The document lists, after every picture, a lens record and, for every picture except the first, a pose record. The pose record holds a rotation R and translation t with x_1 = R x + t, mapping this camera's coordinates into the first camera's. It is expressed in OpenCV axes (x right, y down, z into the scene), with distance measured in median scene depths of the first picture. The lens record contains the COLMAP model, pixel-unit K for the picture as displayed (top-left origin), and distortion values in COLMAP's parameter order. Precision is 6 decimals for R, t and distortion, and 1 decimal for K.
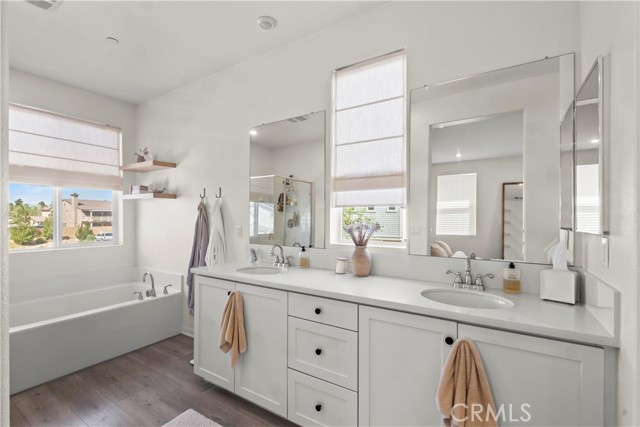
lens RADIAL K [[290.9, 0, 316.8], [0, 290.9, 214.9], [0, 0, 1]] dist [0.003652, -0.000639]
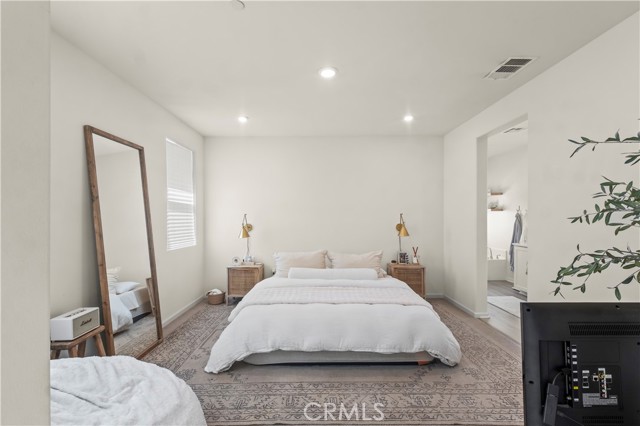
lens RADIAL K [[290.9, 0, 315.7], [0, 290.9, 212.7], [0, 0, 1]] dist [0.003652, -0.000639]
pose [[0.549128, -0.004845, -0.835724, 0.478571], [0.001591, 0.999987, -0.004751, -0.037643], [0.835737, 0.001279, 0.549128, -1.165772]]
